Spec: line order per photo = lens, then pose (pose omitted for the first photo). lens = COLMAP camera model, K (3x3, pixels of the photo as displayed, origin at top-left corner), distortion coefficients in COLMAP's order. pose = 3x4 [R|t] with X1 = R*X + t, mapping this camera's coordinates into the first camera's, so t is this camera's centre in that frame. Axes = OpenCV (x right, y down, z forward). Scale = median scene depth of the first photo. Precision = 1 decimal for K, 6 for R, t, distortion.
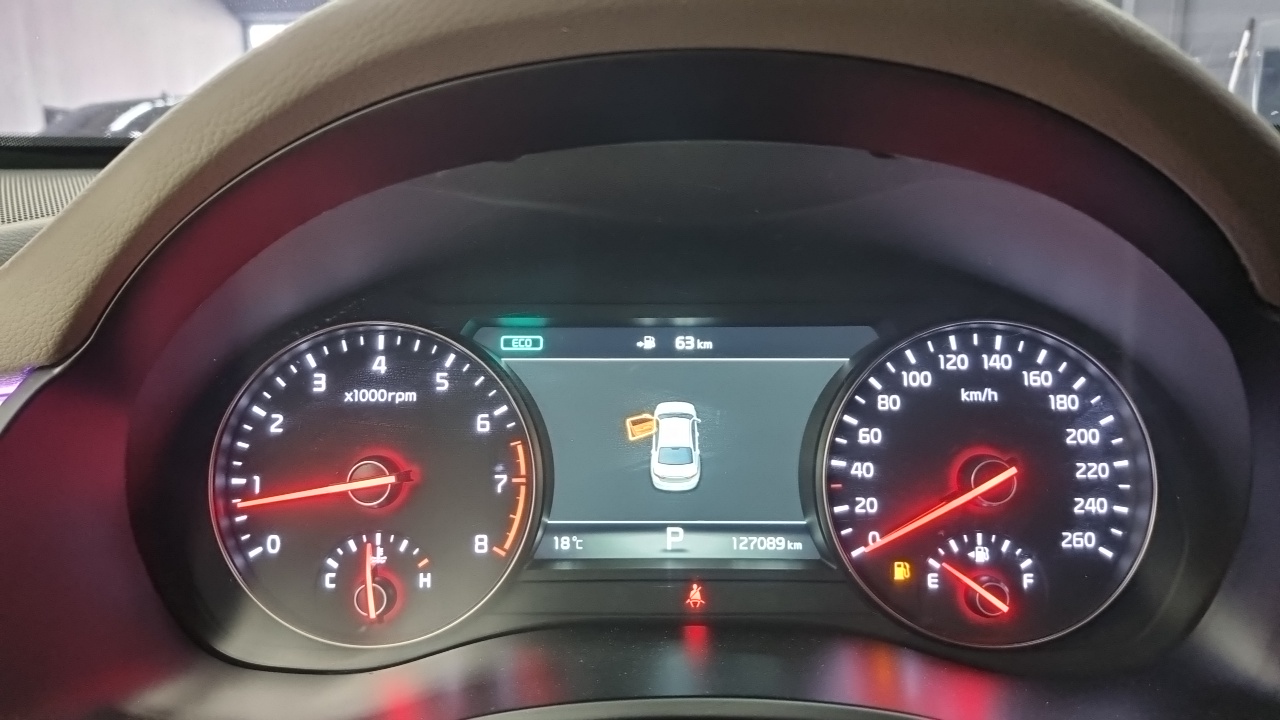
lens RADIAL K [[982.2, 0, 613.0], [0, 982.2, 375.7], [0, 0, 1]] dist [0.026667, -0.001929]
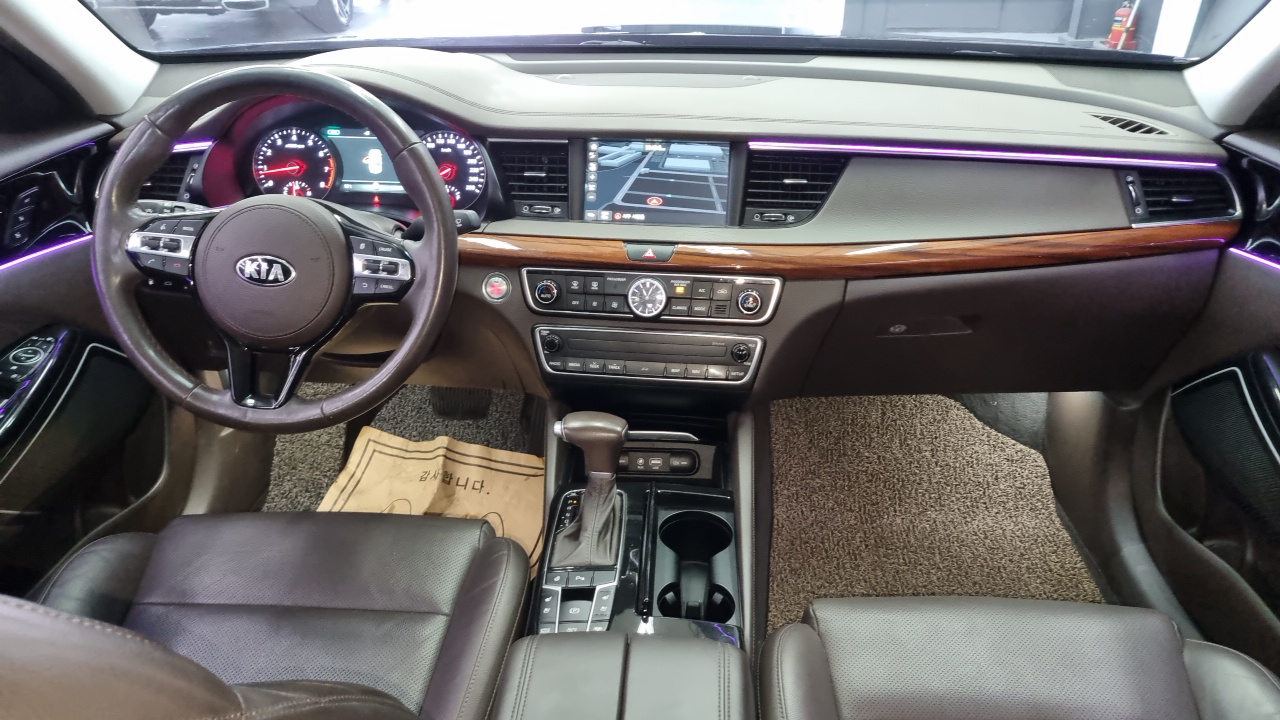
lens RADIAL K [[1015.2, 0, 658.4], [0, 1015.2, 356.6], [0, 0, 1]] dist [0.019899, 0.003512]
pose [[0.999114, 0.030714, -0.028769, 1.354073], [-0.022071, 0.964492, 0.263188, -0.270469], [0.035831, -0.262320, 0.964316, -3.082924]]
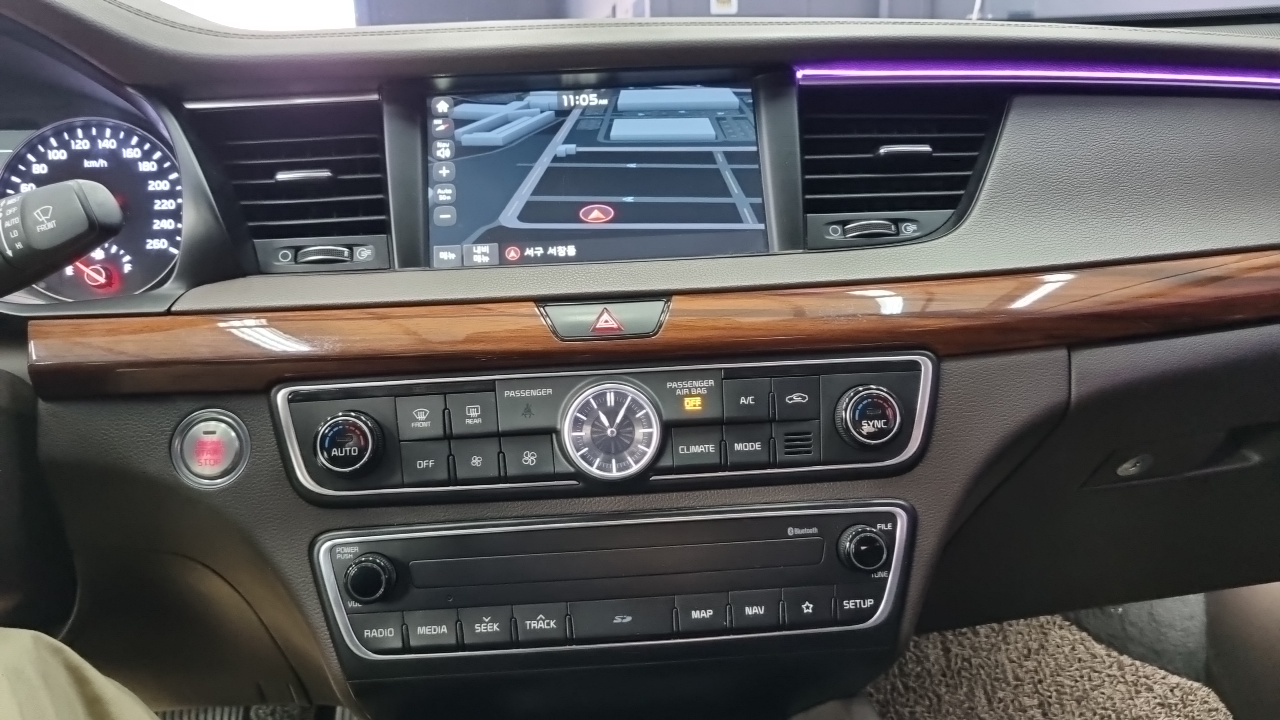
lens RADIAL K [[979.3, 0, 623.0], [0, 979.3, 361.9], [0, 0, 1]] dist [0.018594, -0.001156]
pose [[0.989542, -0.051717, 0.134656, 1.033114], [0.047571, 0.998295, 0.033830, 0.351818], [-0.136176, -0.027071, 0.990315, -0.841461]]
